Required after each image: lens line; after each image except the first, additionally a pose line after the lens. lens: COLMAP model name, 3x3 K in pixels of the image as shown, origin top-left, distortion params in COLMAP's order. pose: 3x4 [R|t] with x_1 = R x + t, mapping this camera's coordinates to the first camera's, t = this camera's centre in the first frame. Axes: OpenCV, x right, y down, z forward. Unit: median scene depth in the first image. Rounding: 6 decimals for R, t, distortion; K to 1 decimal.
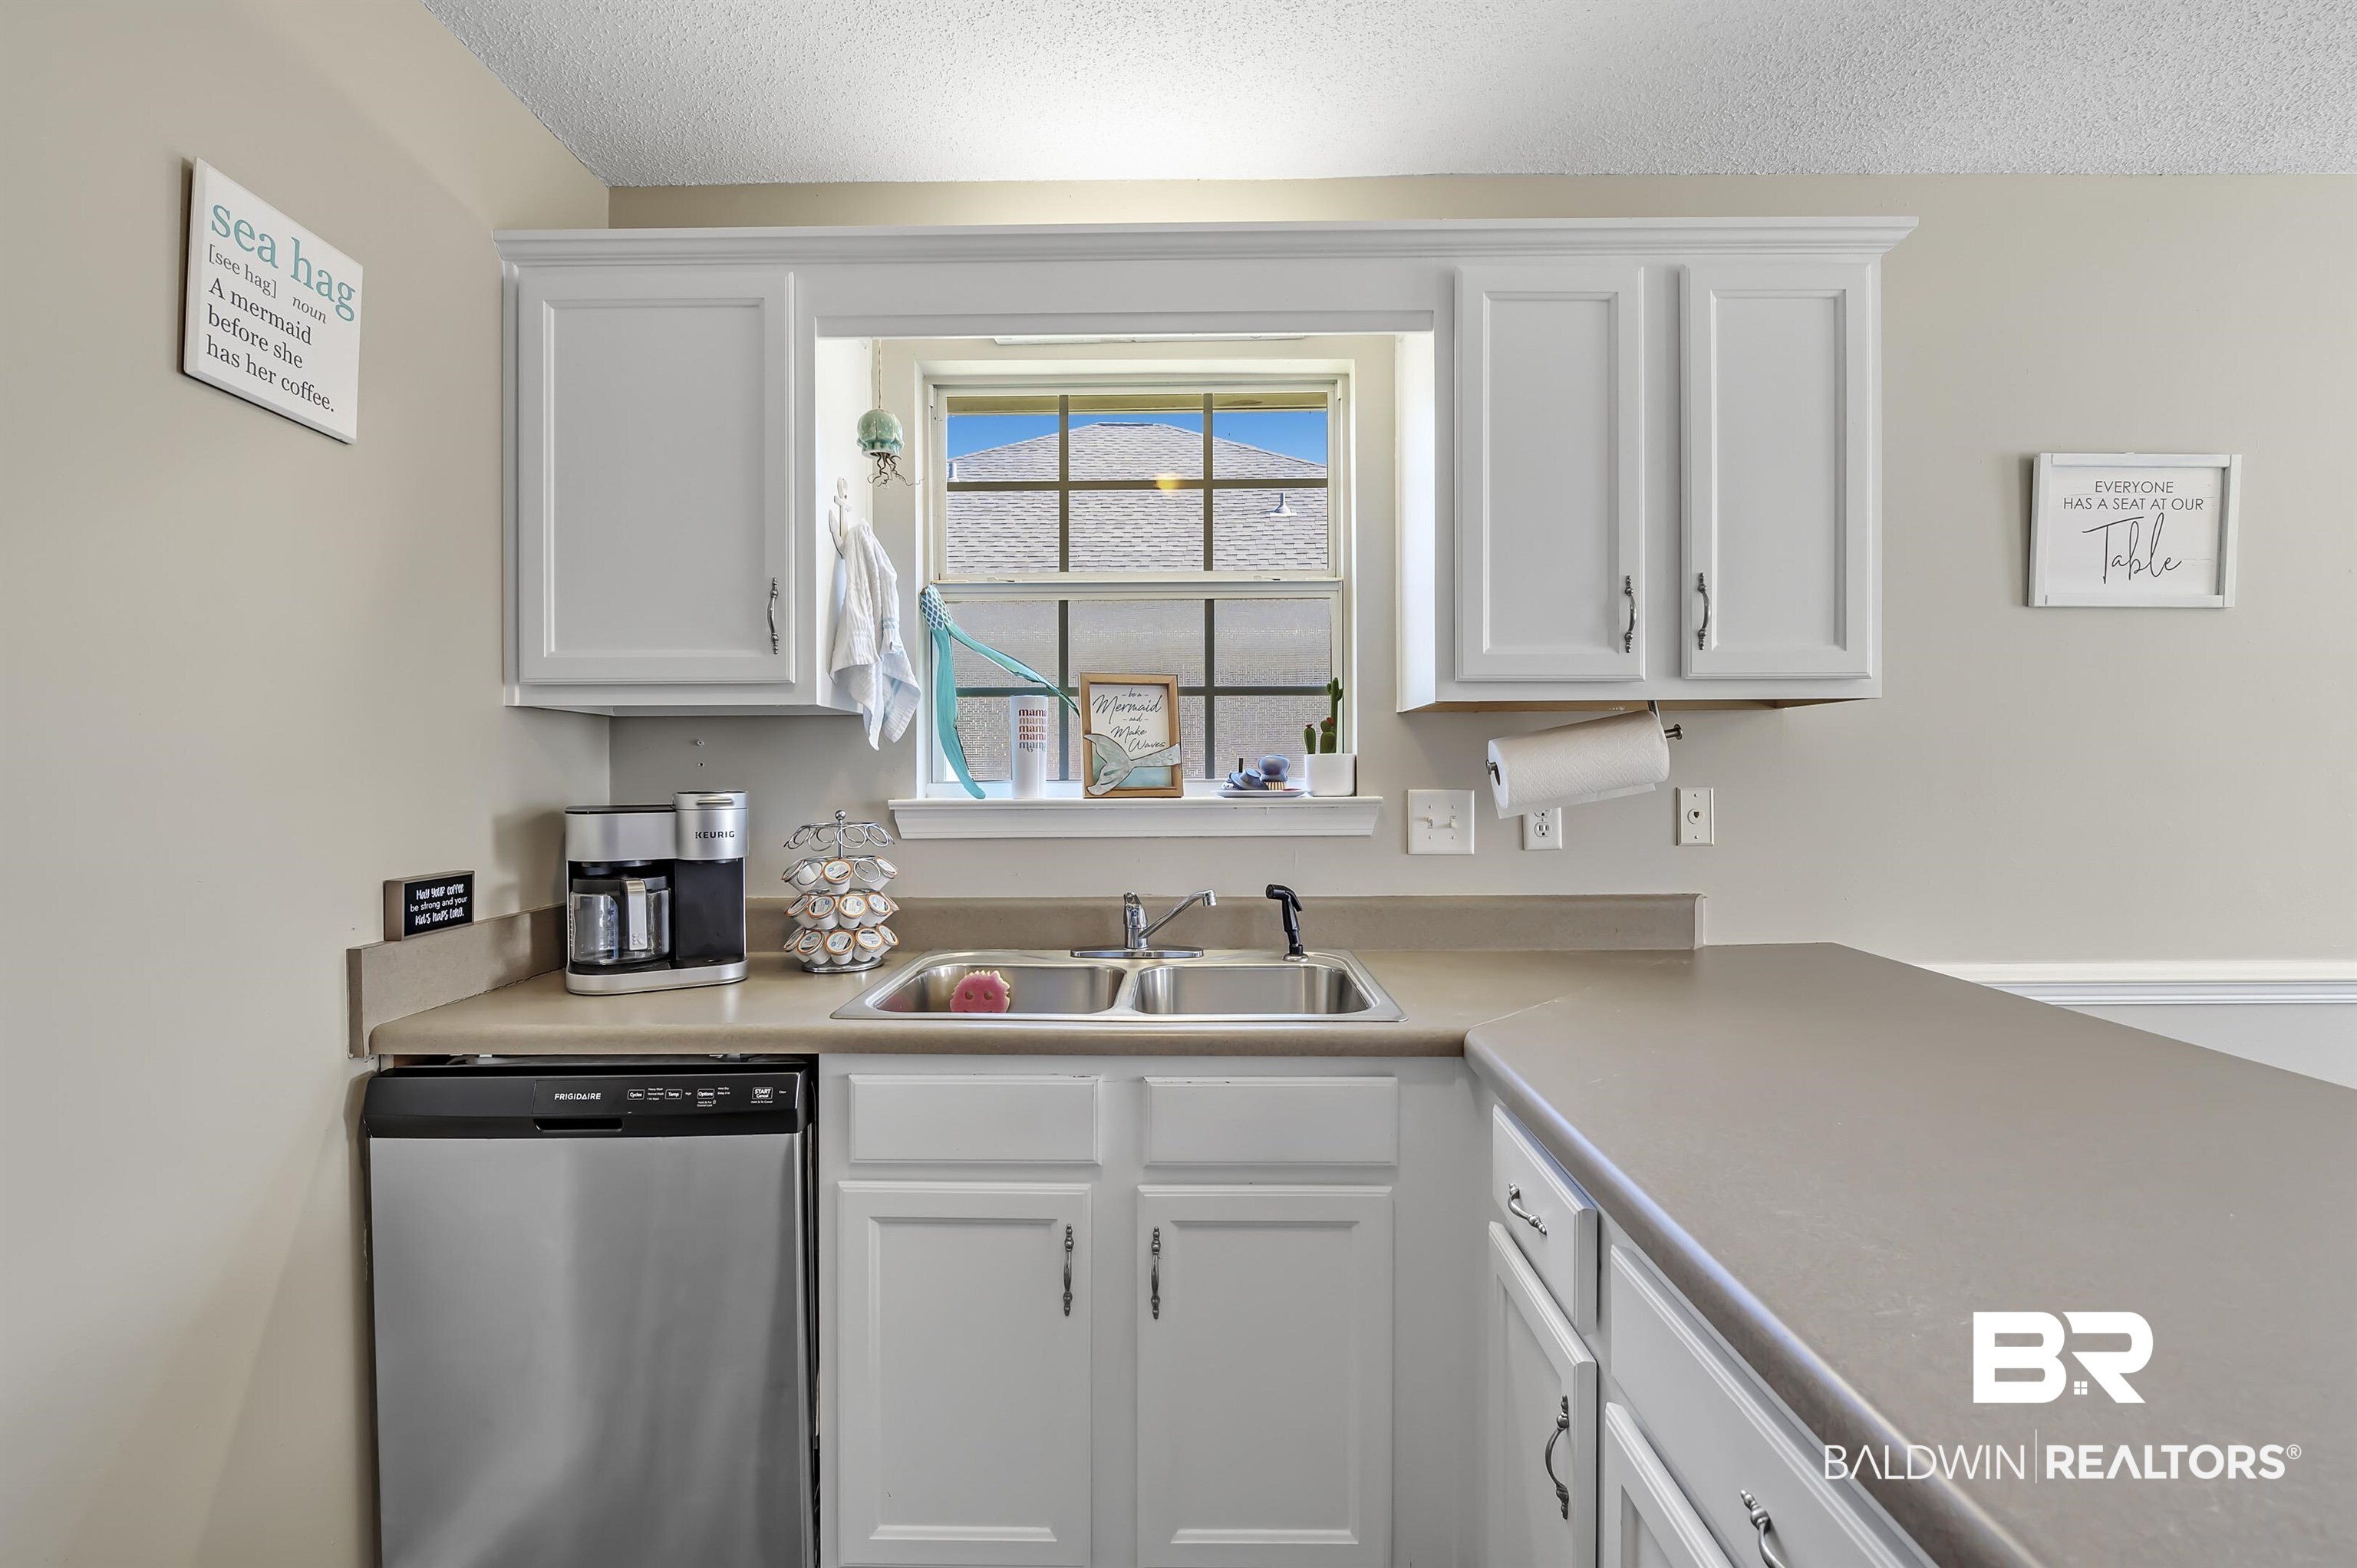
lens RADIAL K [[1074.3, 0, 1178.5], [0, 1074.3, 784.0], [0, 0, 1]] dist [-0.003175, -0.000767]
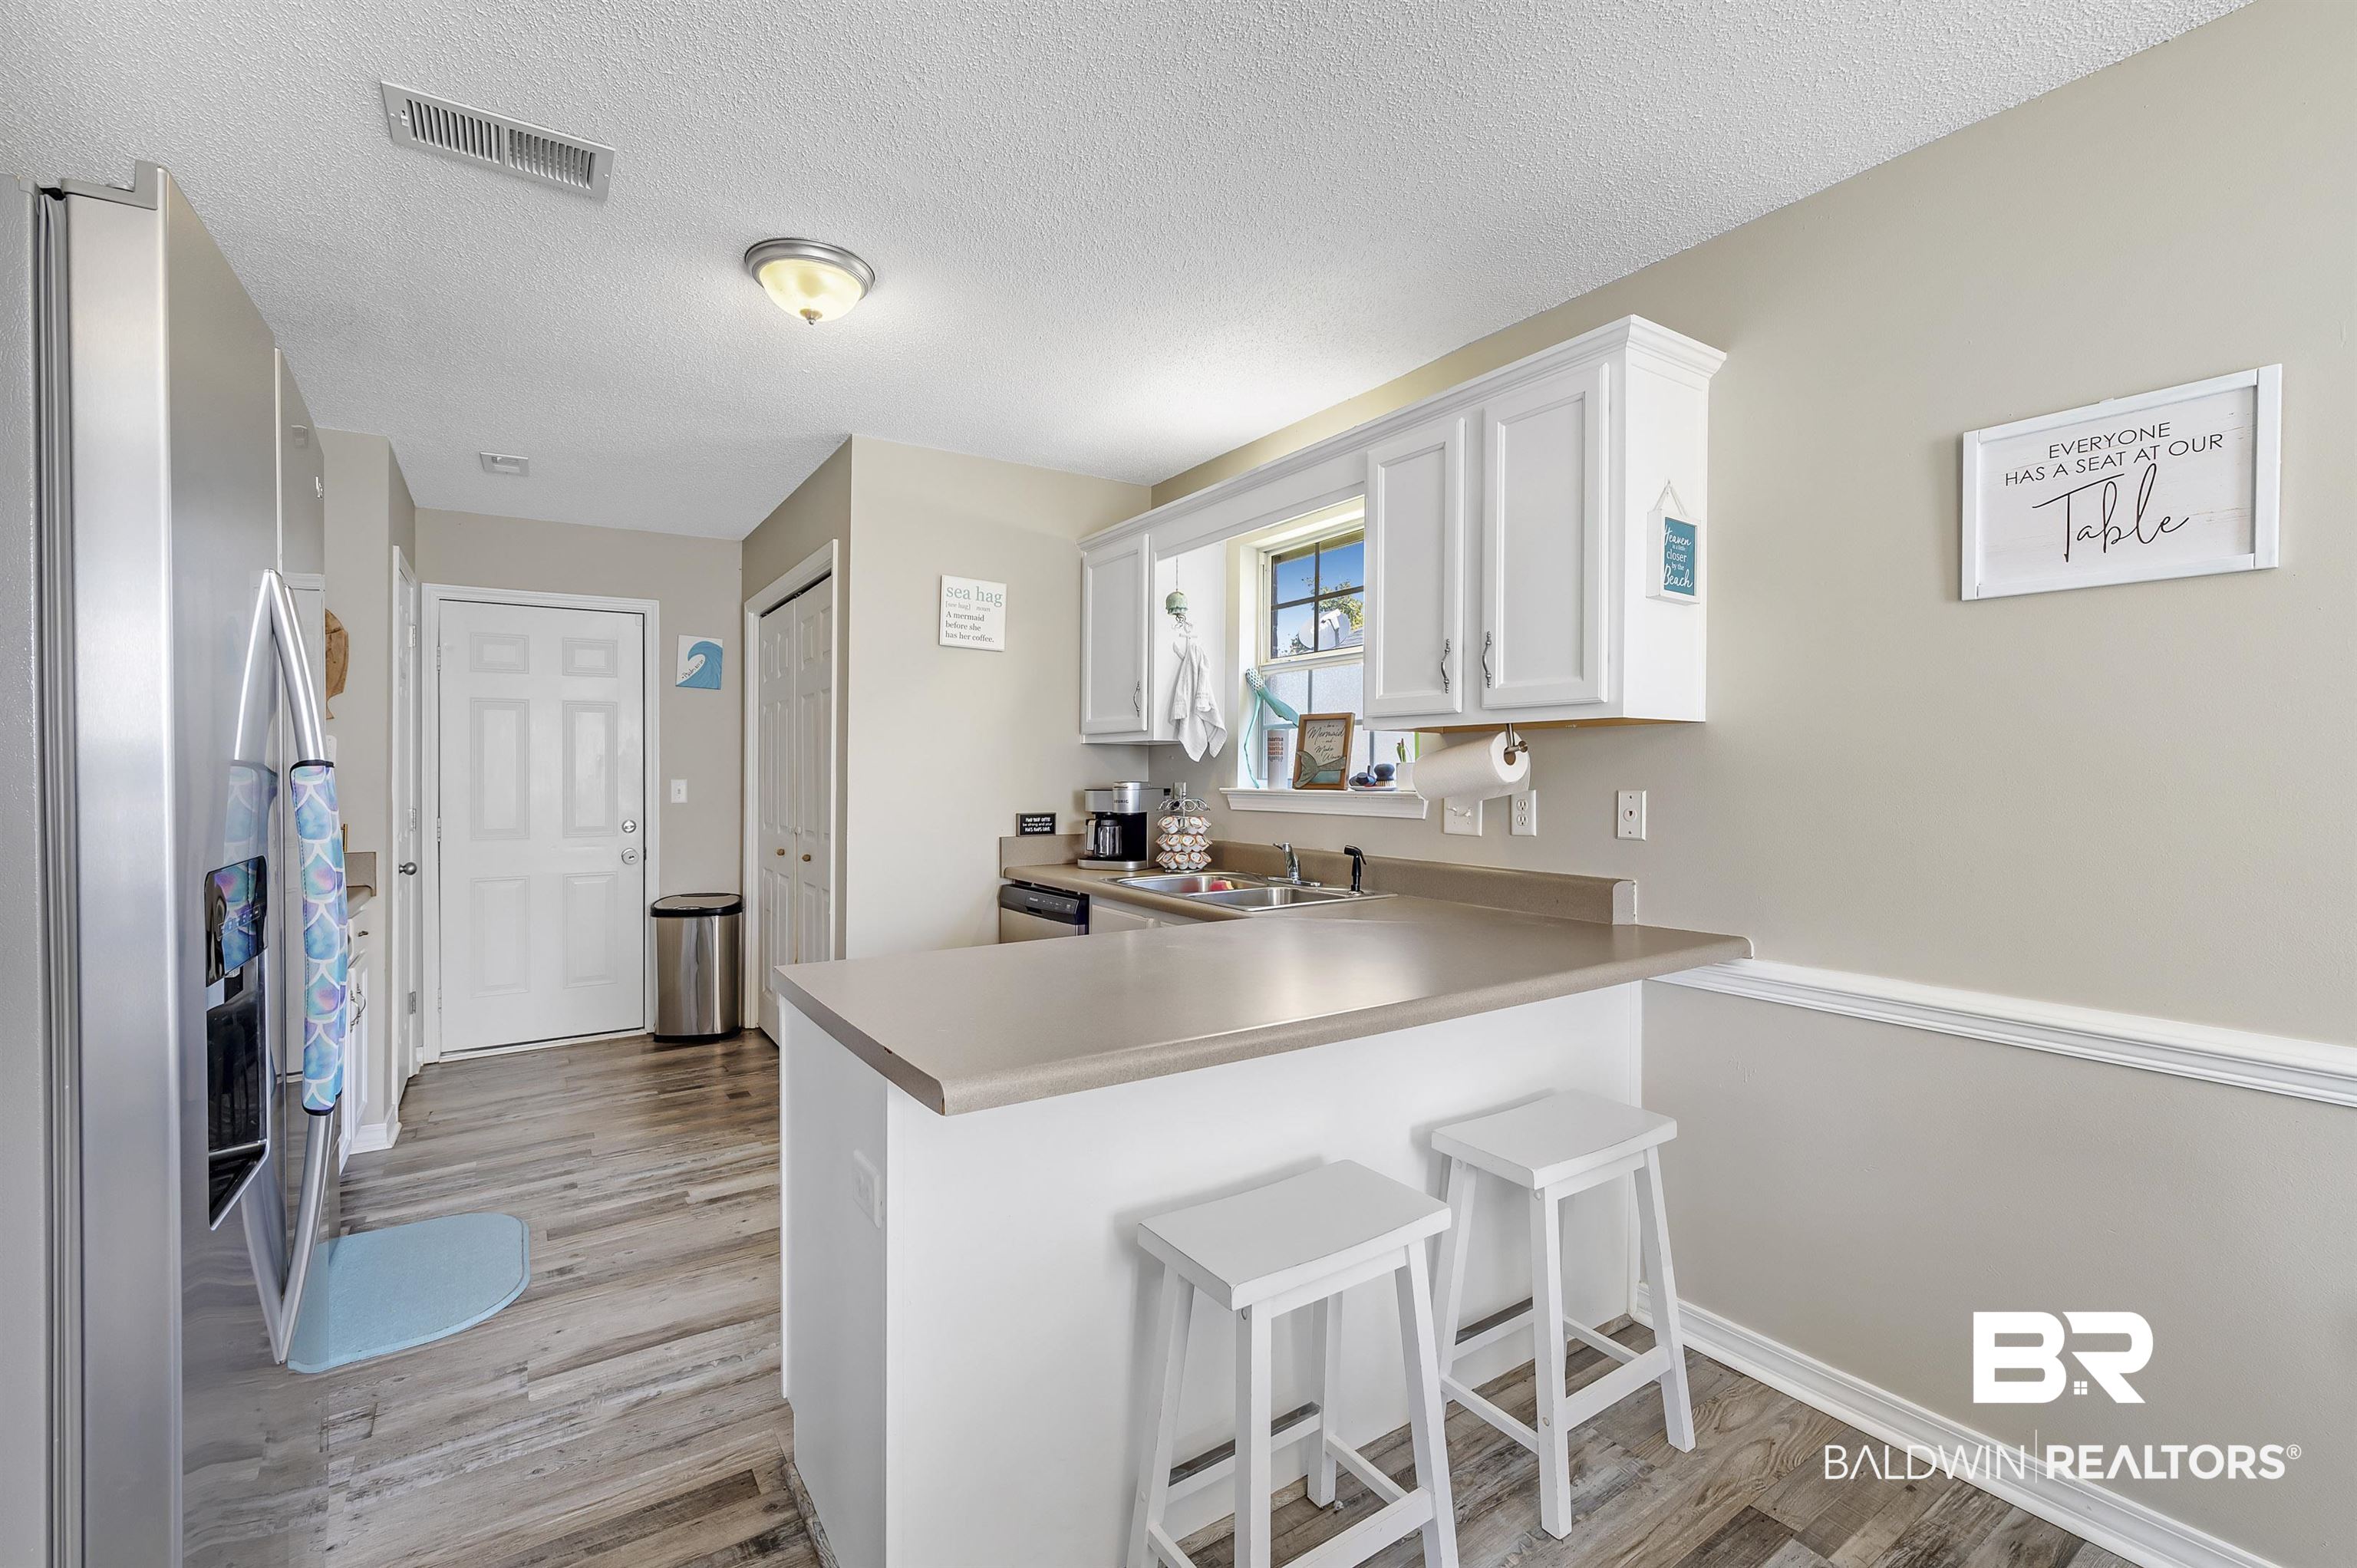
lens RADIAL K [[1009.2, 0, 1178.5], [0, 1009.2, 784.0], [0, 0, 1]] dist [-0.013865, -0.000328]
pose [[0.554969, 0.015791, -0.831721, 1.178990], [-0.009633, 0.999875, 0.012556, -0.013370], [0.831815, 0.001044, 0.555052, -0.033385]]
